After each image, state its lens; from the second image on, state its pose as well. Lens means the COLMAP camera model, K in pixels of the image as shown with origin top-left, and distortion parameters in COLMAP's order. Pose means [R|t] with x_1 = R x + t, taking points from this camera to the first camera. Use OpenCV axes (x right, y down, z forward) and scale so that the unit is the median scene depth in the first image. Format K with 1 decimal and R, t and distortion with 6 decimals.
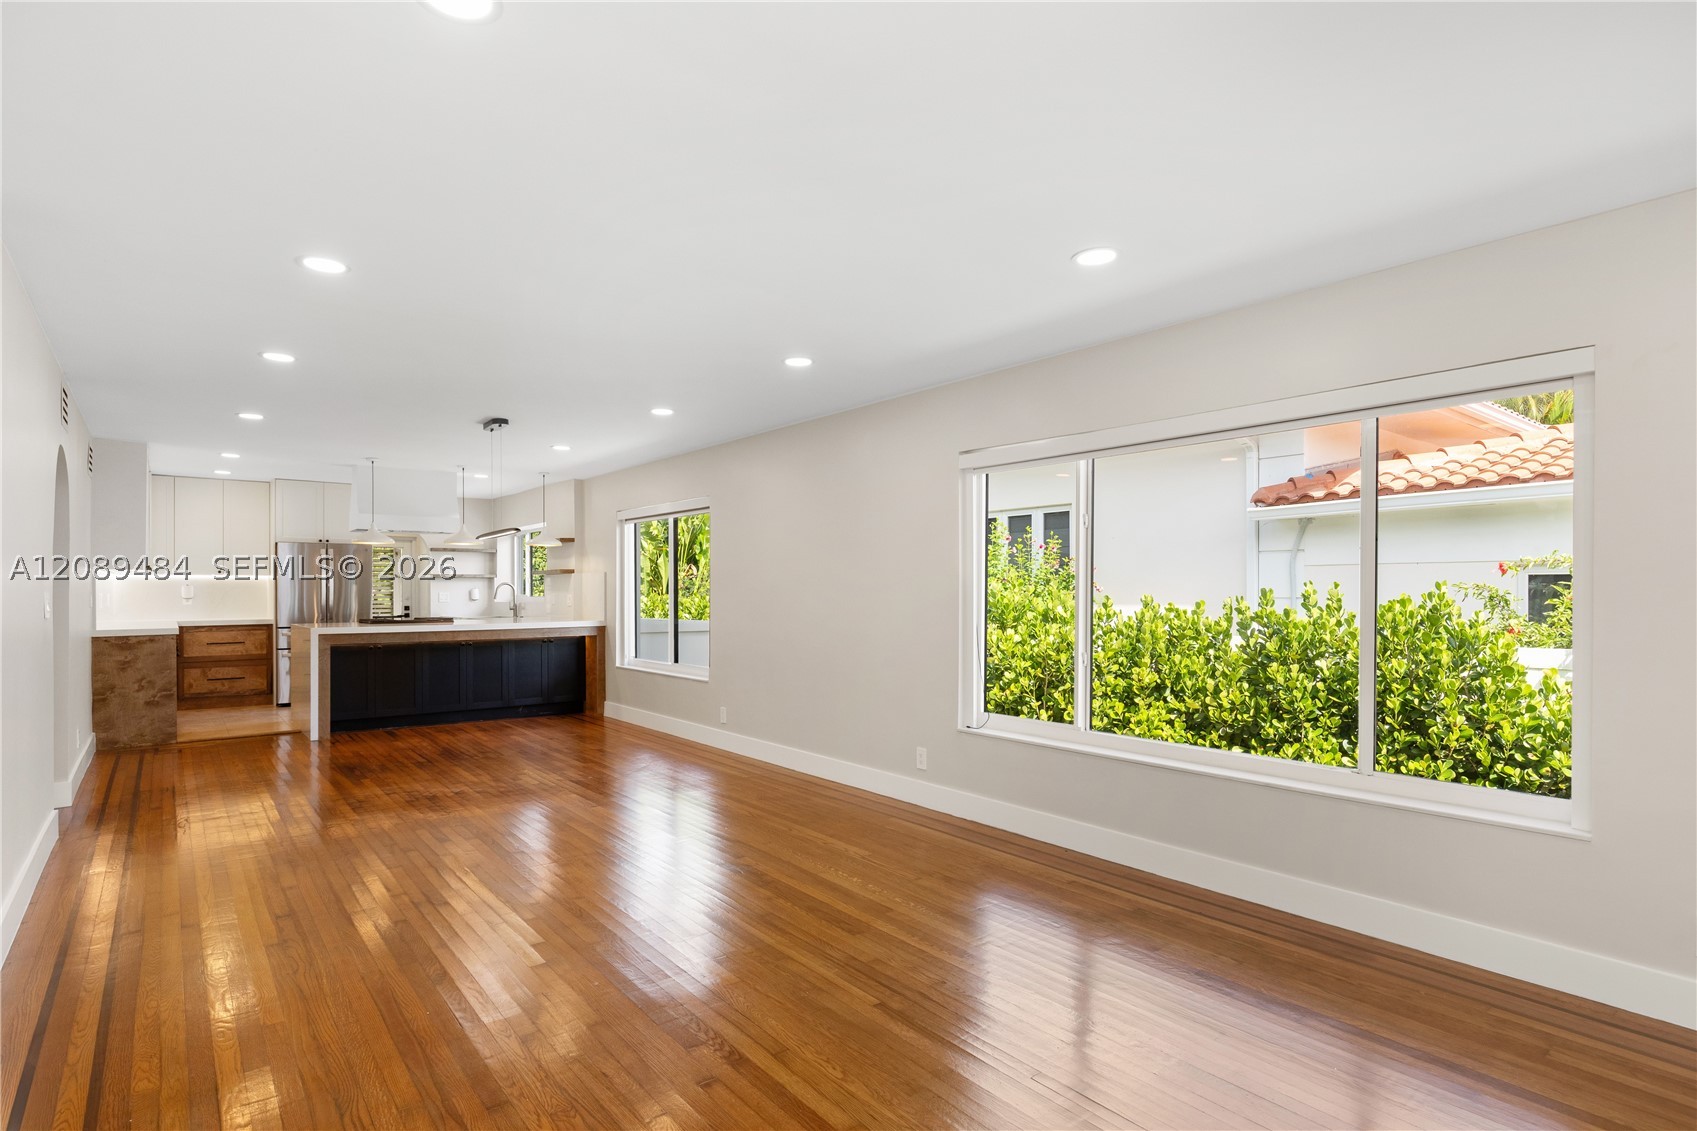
lens RADIAL K [[891.4, 0, 841.1], [0, 891.4, 584.4], [0, 0, 1]] dist [0.003854, 0.000084]
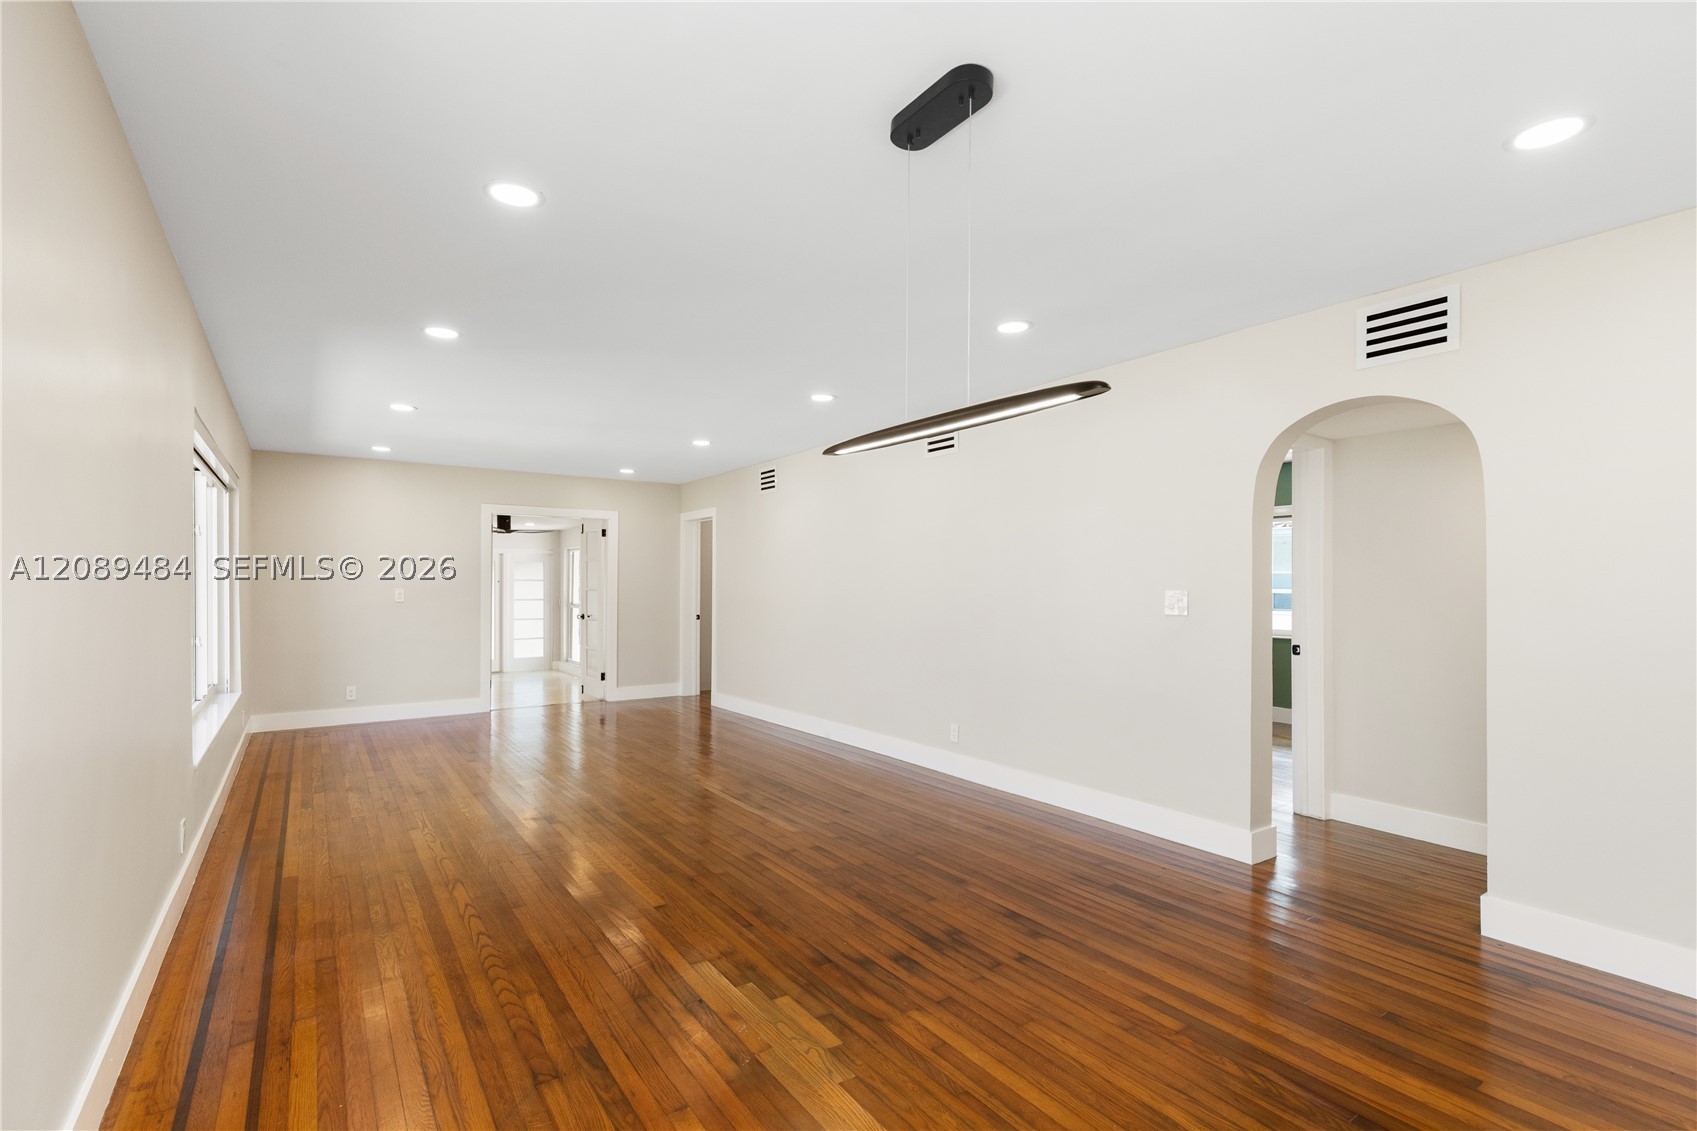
lens RADIAL K [[787.0, 0, 852.8], [0, 787.0, 586.3], [0, 0, 1]] dist [0.012888, -0.003863]
pose [[-0.999095, -0.002784, 0.042455, -0.295436], [-0.003022, 0.999980, -0.005544, 0.005381], [-0.042438, -0.005668, -0.999083, 1.054084]]
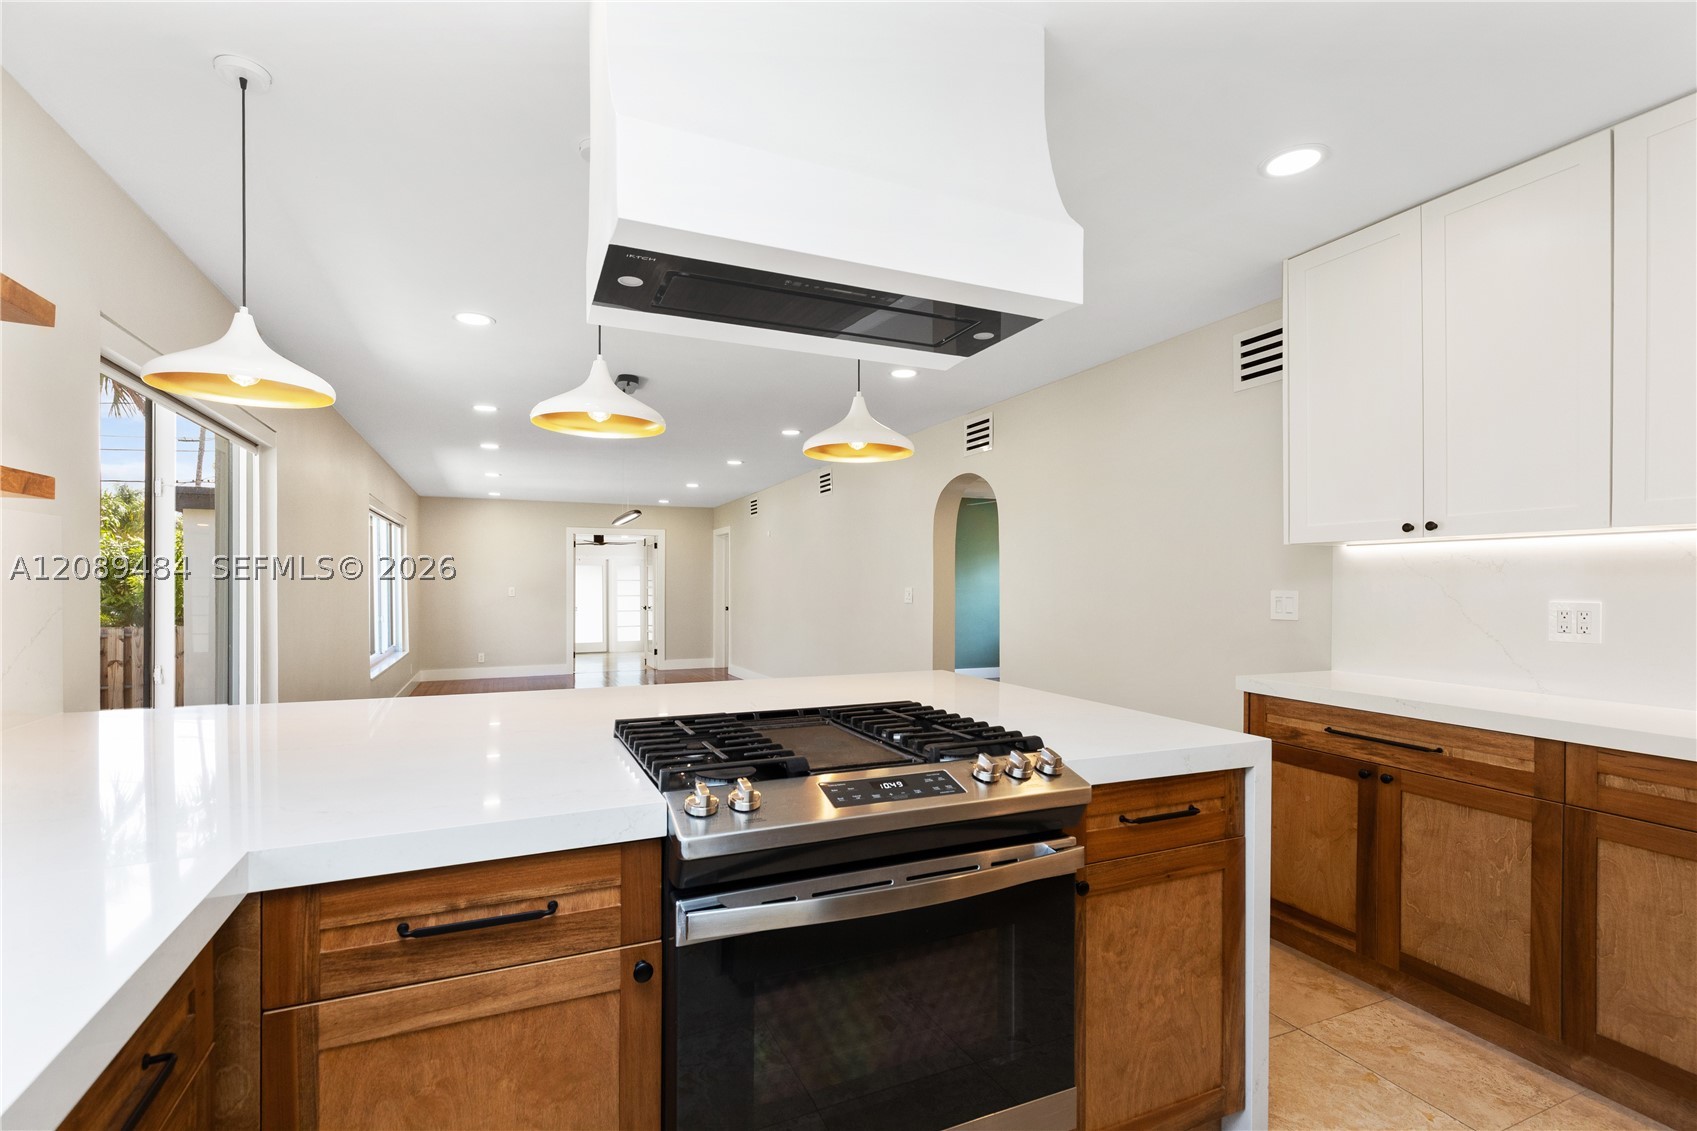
lens RADIAL K [[787.0, 0, 851.8], [0, 787.0, 589.5], [0, 0, 1]] dist [0.012888, -0.003863]
pose [[-0.973245, -0.001704, 0.229764, -0.605374], [-0.001356, 0.999998, 0.001673, 0.005323], [-0.229766, 0.001316, -0.973245, 1.332749]]
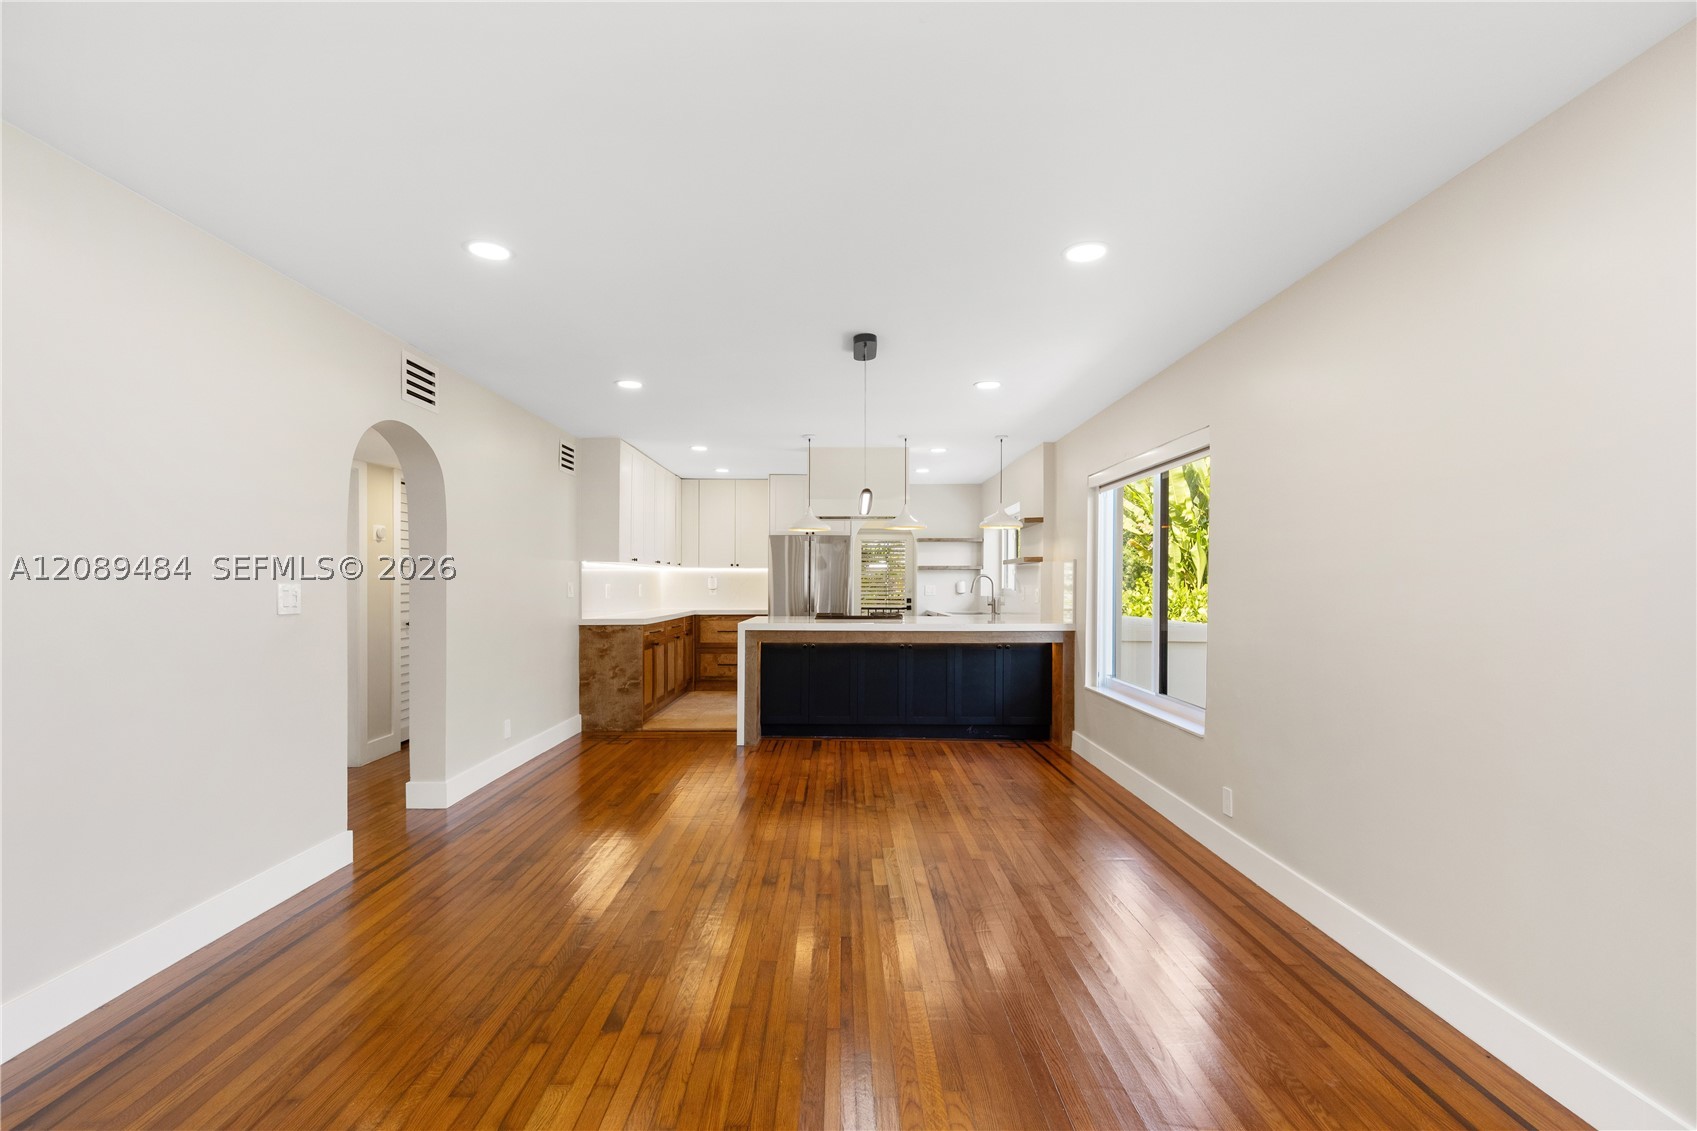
lens RADIAL K [[787.0, 0, 818.4], [0, 787.0, 598.1], [0, 0, 1]] dist [0.012888, -0.003863]
pose [[0.779768, 0.016439, -0.625853, -0.019110], [-0.000519, 0.999672, 0.025611, 0.001789], [0.626068, -0.019646, 0.779521, 0.398037]]
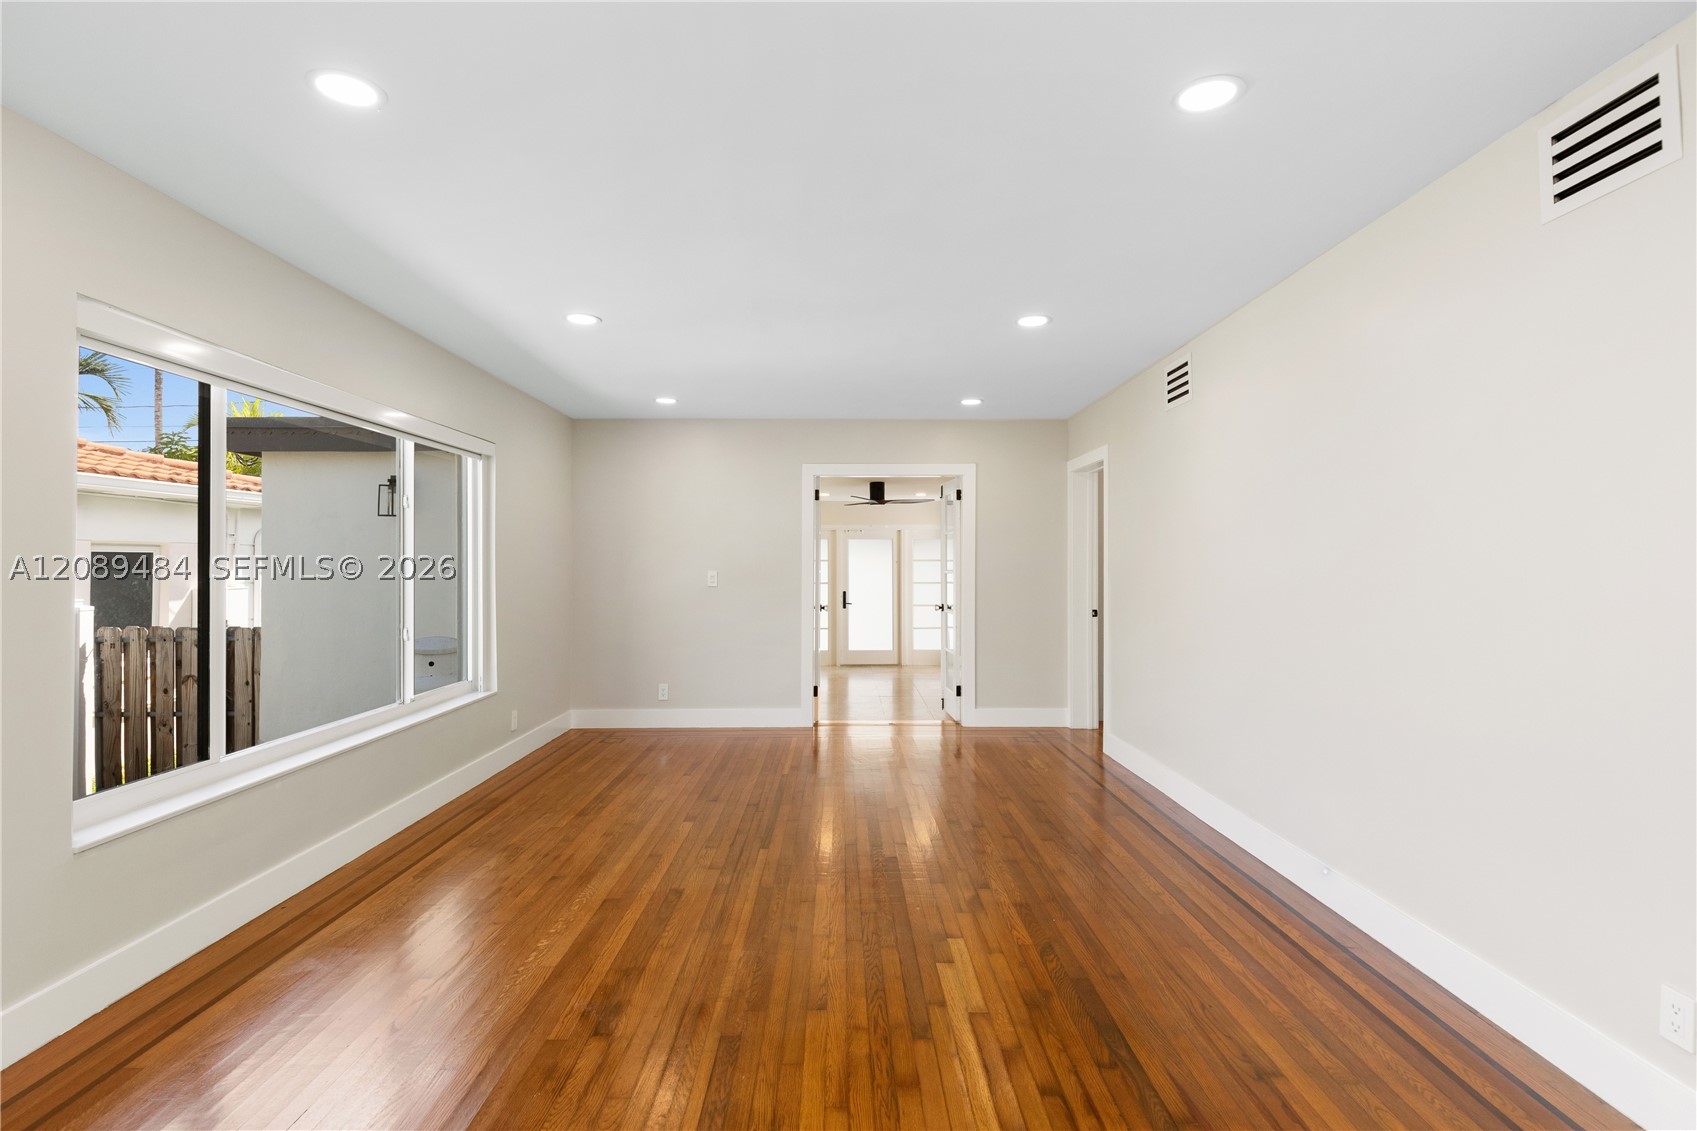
lens RADIAL K [[805.7, 0, 831.0], [0, 805.7, 559.3], [0, 0, 1]] dist [0.003053, 0.000164]
pose [[-0.790292, 0.003856, 0.612718, -0.303889], [-0.004845, 0.999910, -0.012543, 0.002422], [-0.612711, -0.012881, -0.790202, 0.697863]]
